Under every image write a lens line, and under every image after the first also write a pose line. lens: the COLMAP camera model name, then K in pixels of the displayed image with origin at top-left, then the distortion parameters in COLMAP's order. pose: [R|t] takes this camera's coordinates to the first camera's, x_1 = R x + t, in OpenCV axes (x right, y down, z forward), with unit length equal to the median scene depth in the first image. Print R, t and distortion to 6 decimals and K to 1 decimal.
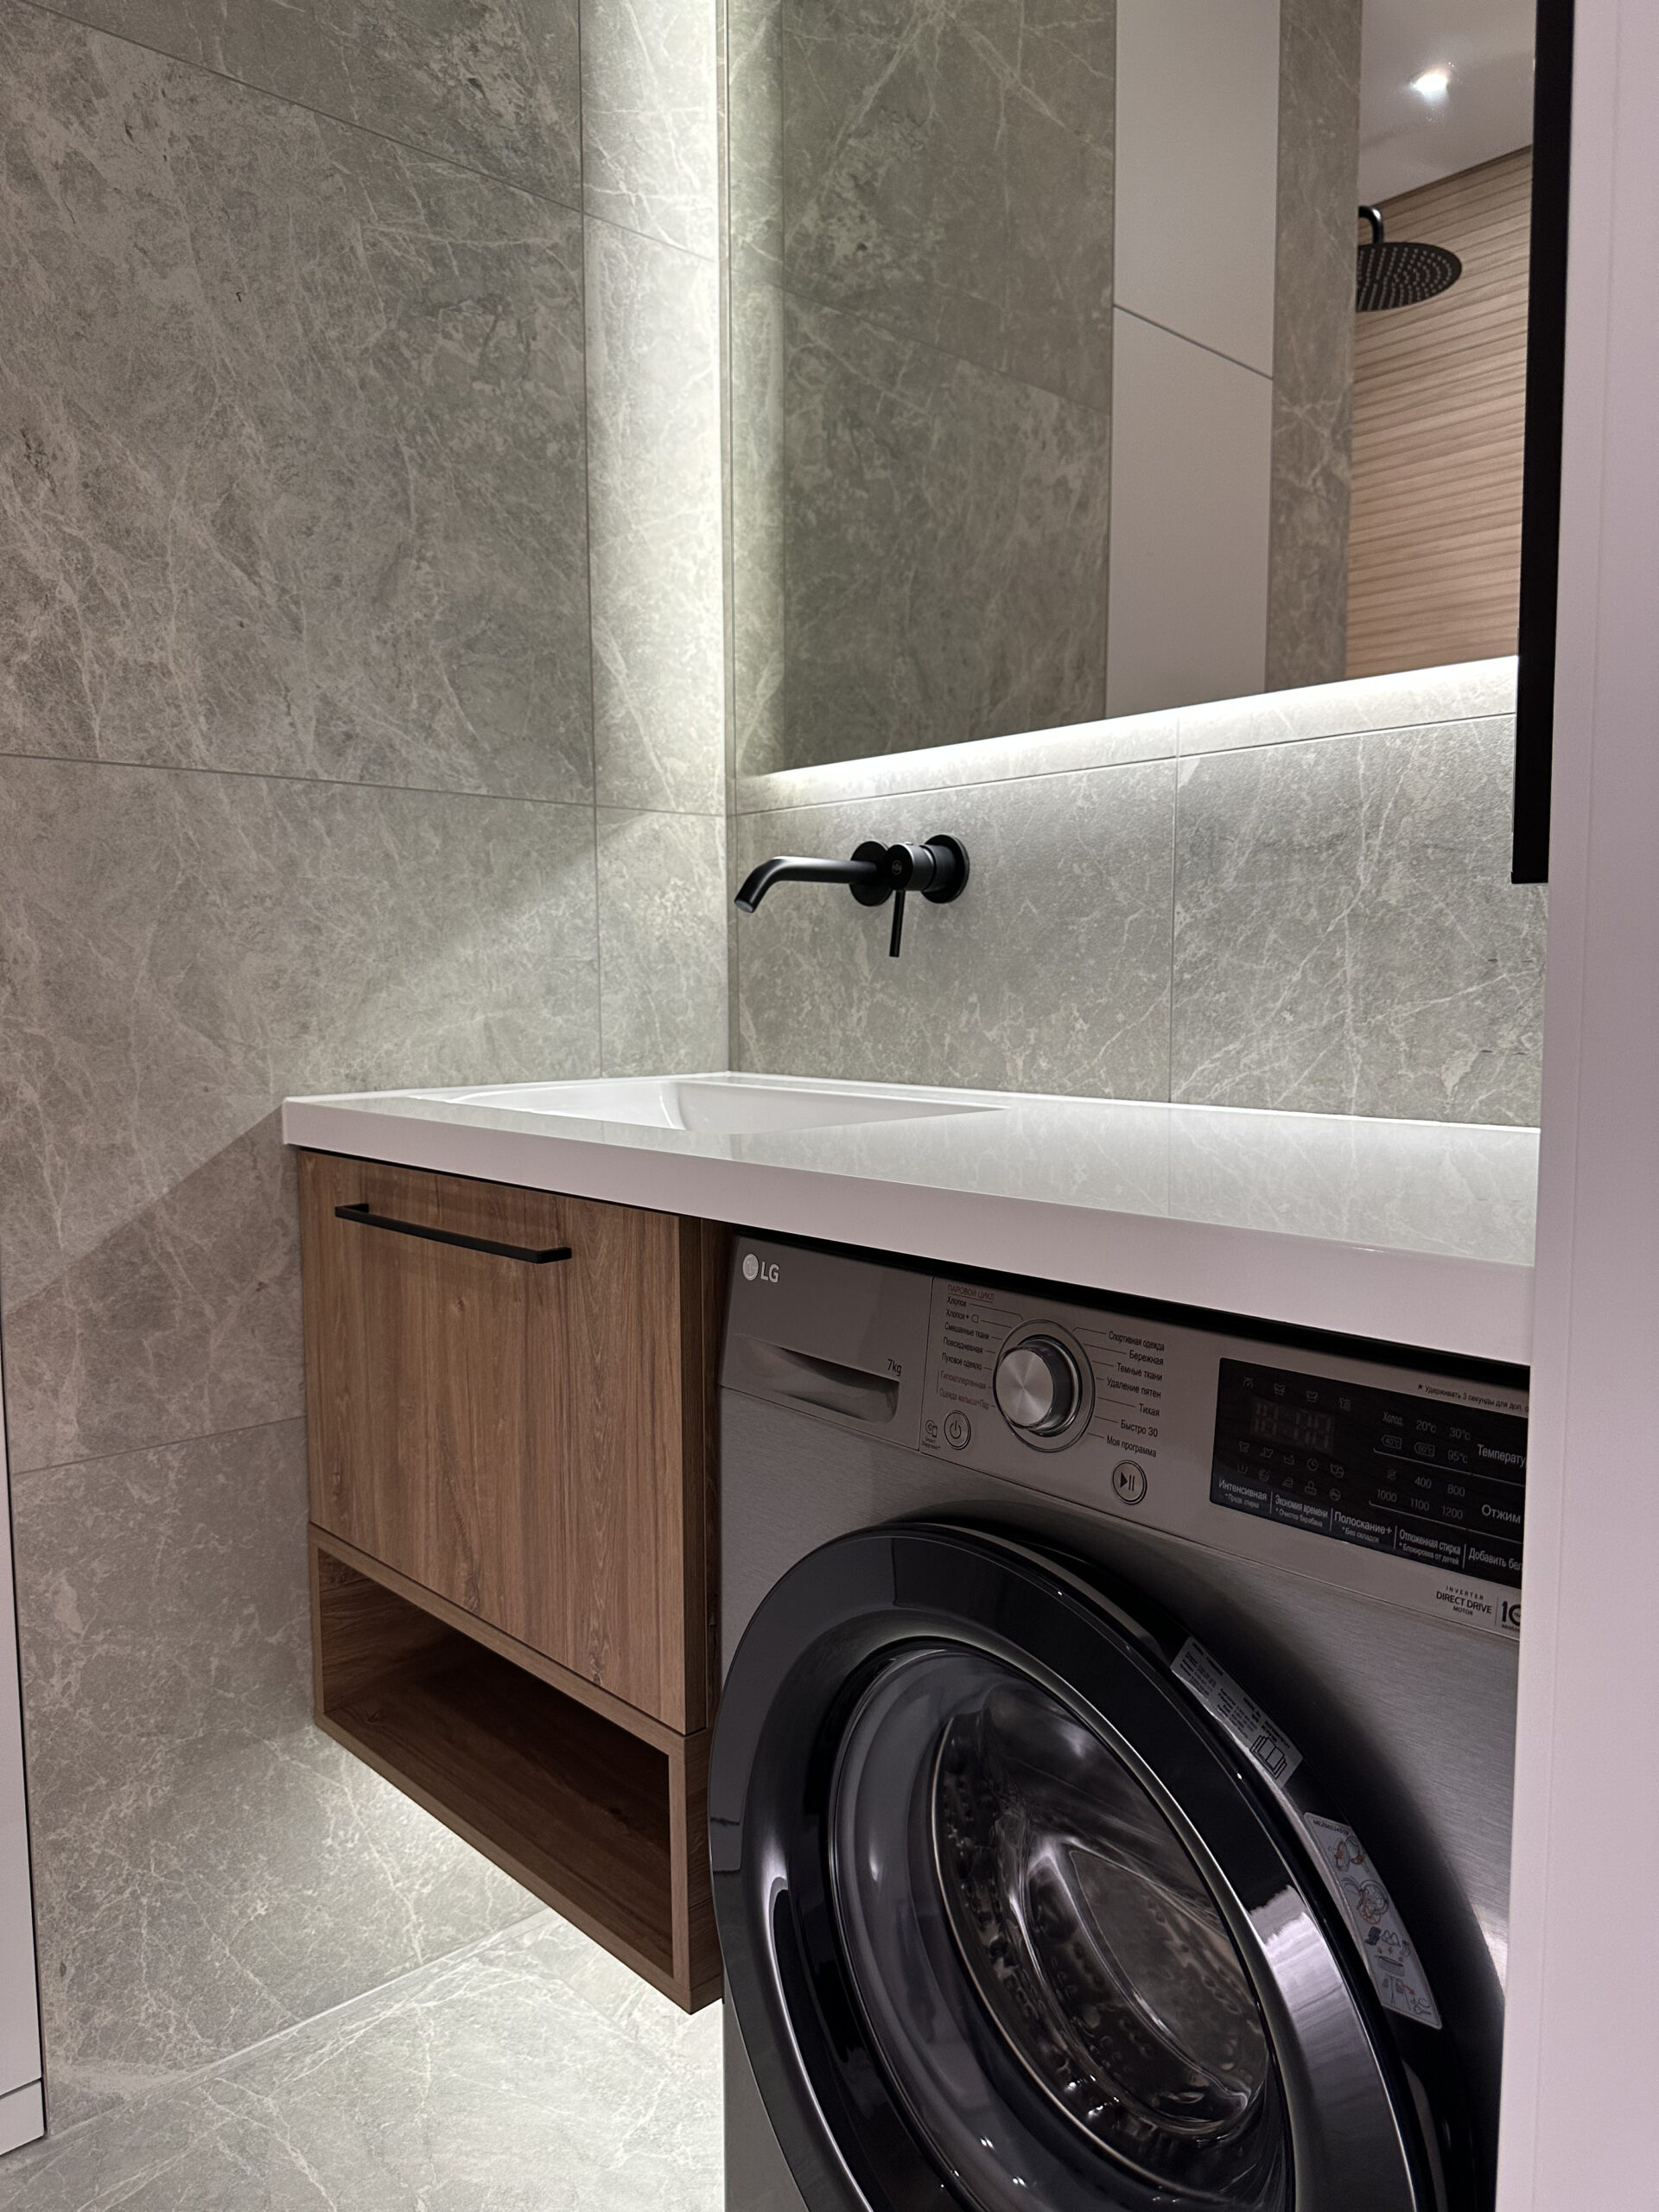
lens RADIAL K [[1651.5, 0, 907.8], [0, 1651.5, 1131.3], [0, 0, 1]] dist [0.003328, -0.015170]
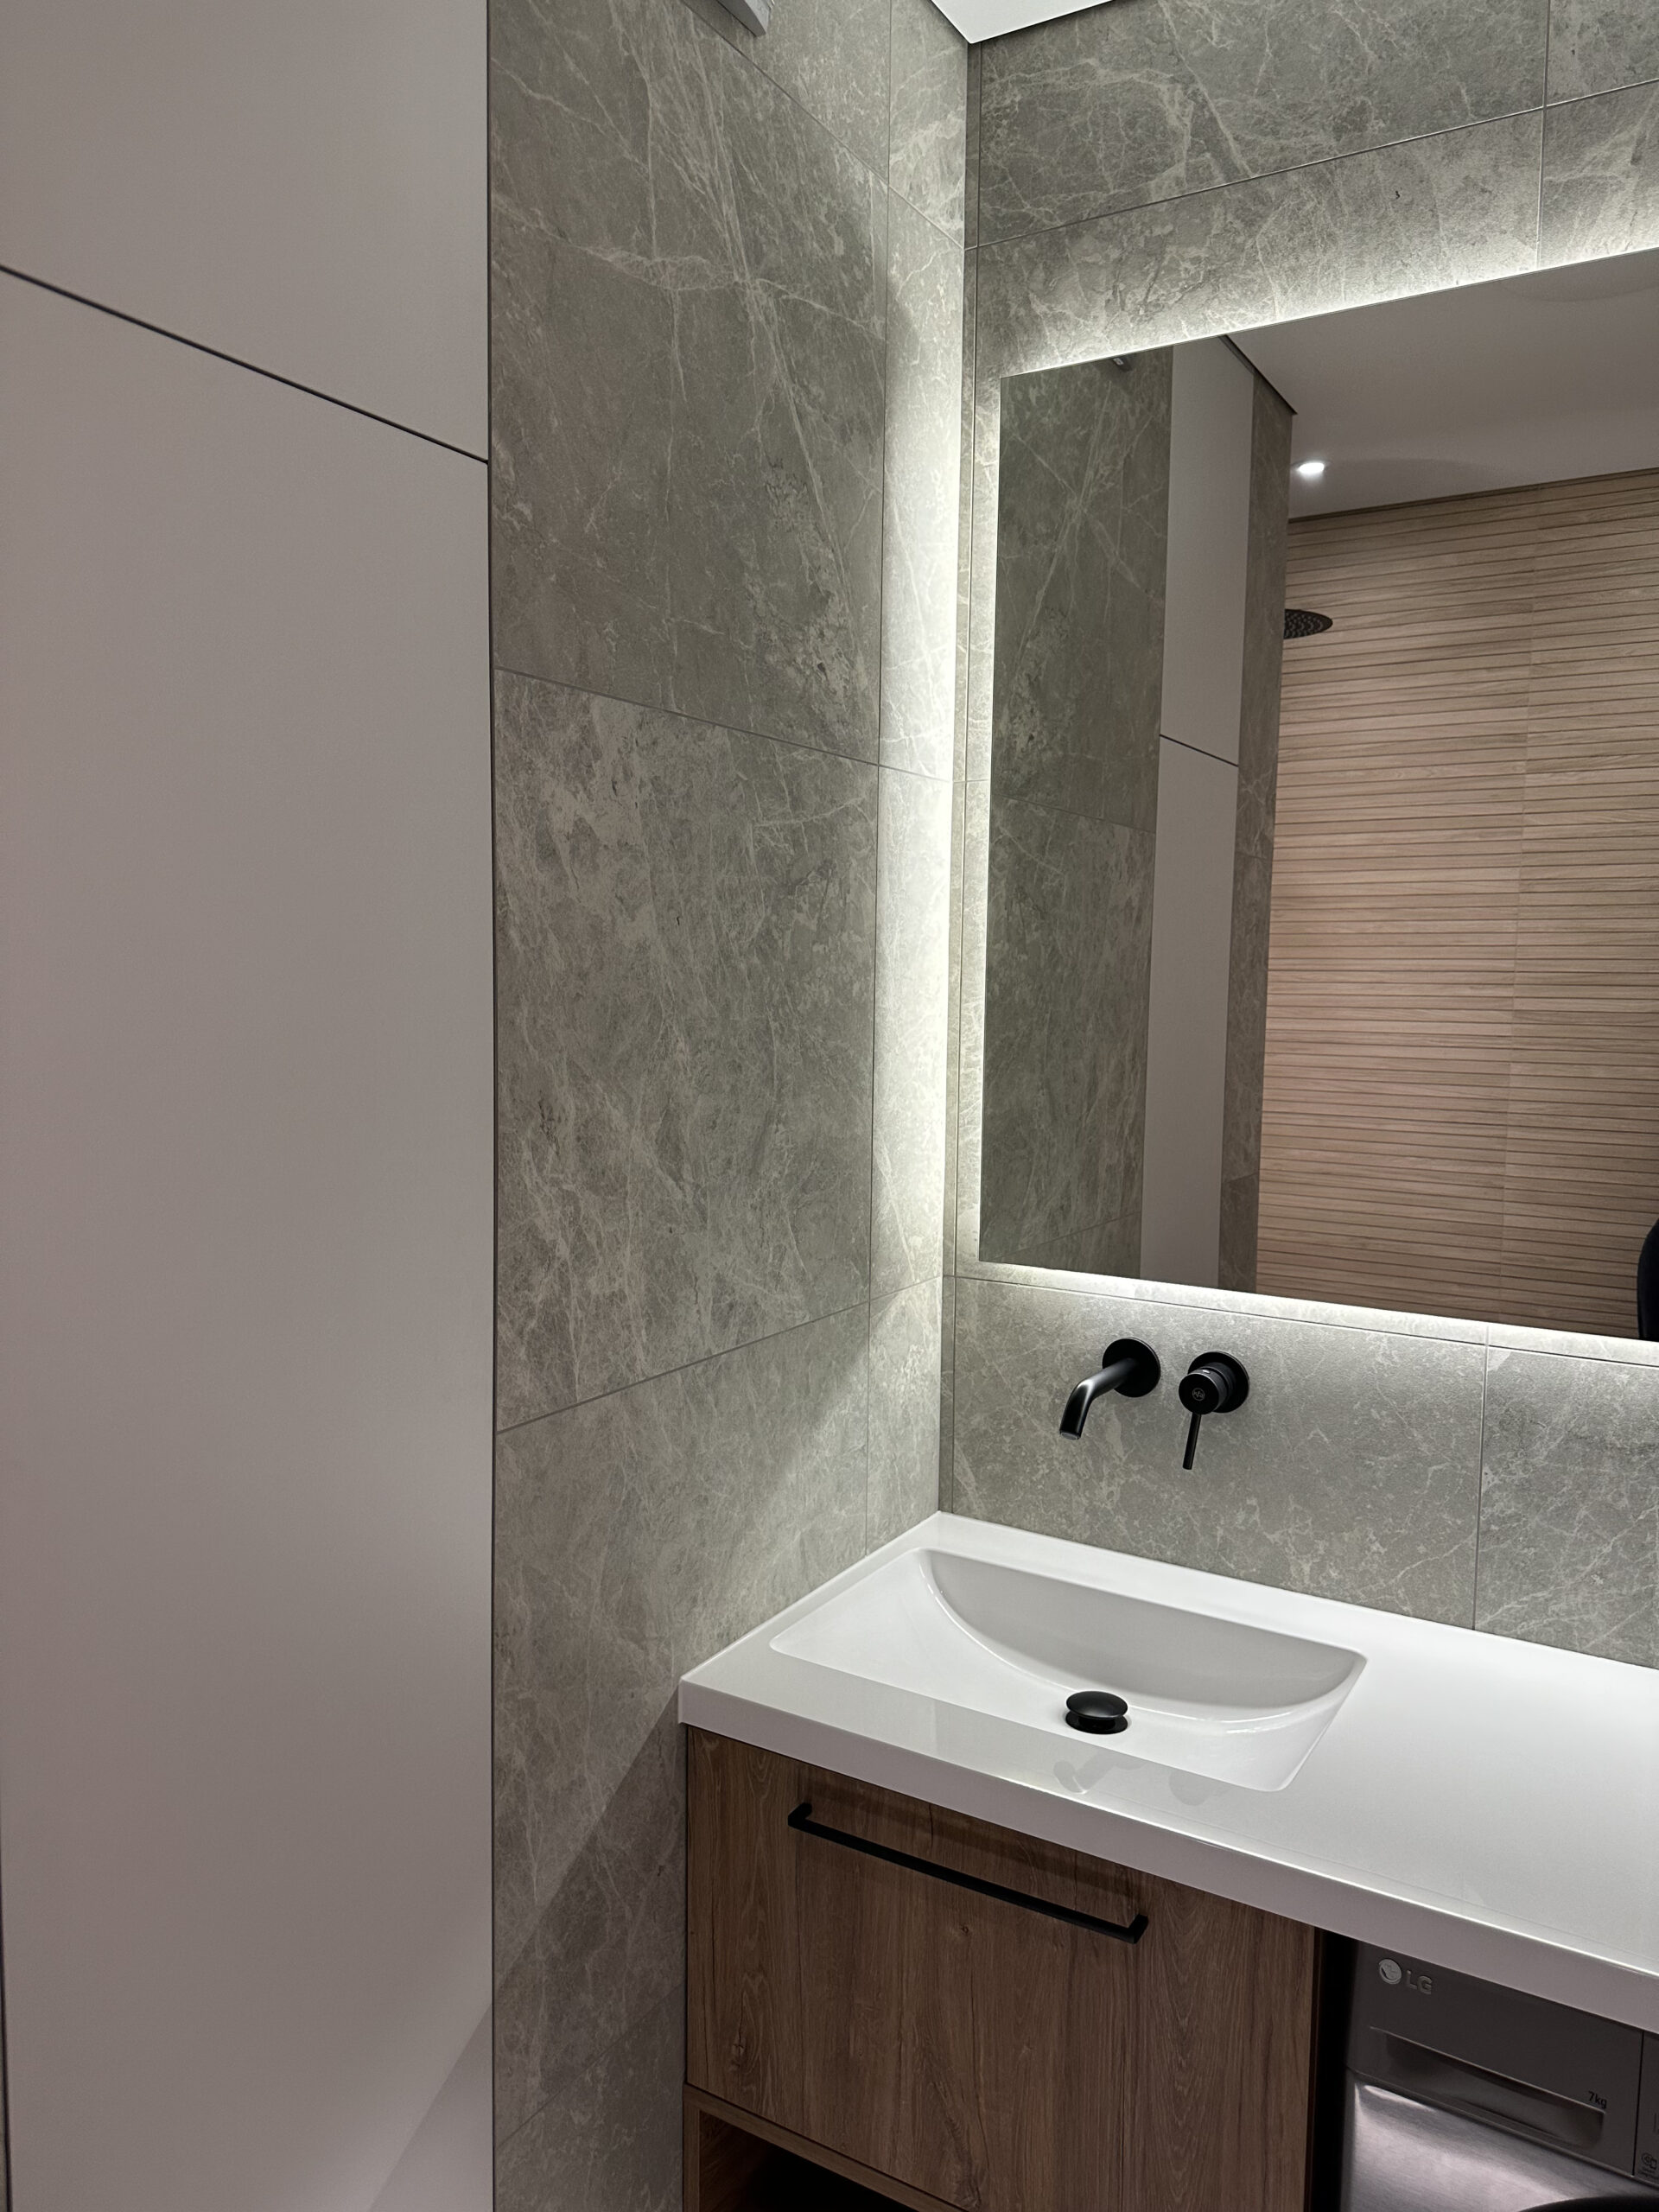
lens RADIAL K [[1565.6, 0, 876.1], [0, 1565.6, 1096.0], [0, 0, 1]] dist [0.173614, -0.301531]
pose [[0.964506, -0.003561, 0.264035, -0.512635], [0.006752, 0.999915, -0.011178, -0.360550], [-0.263973, 0.012564, 0.964448, 0.016897]]
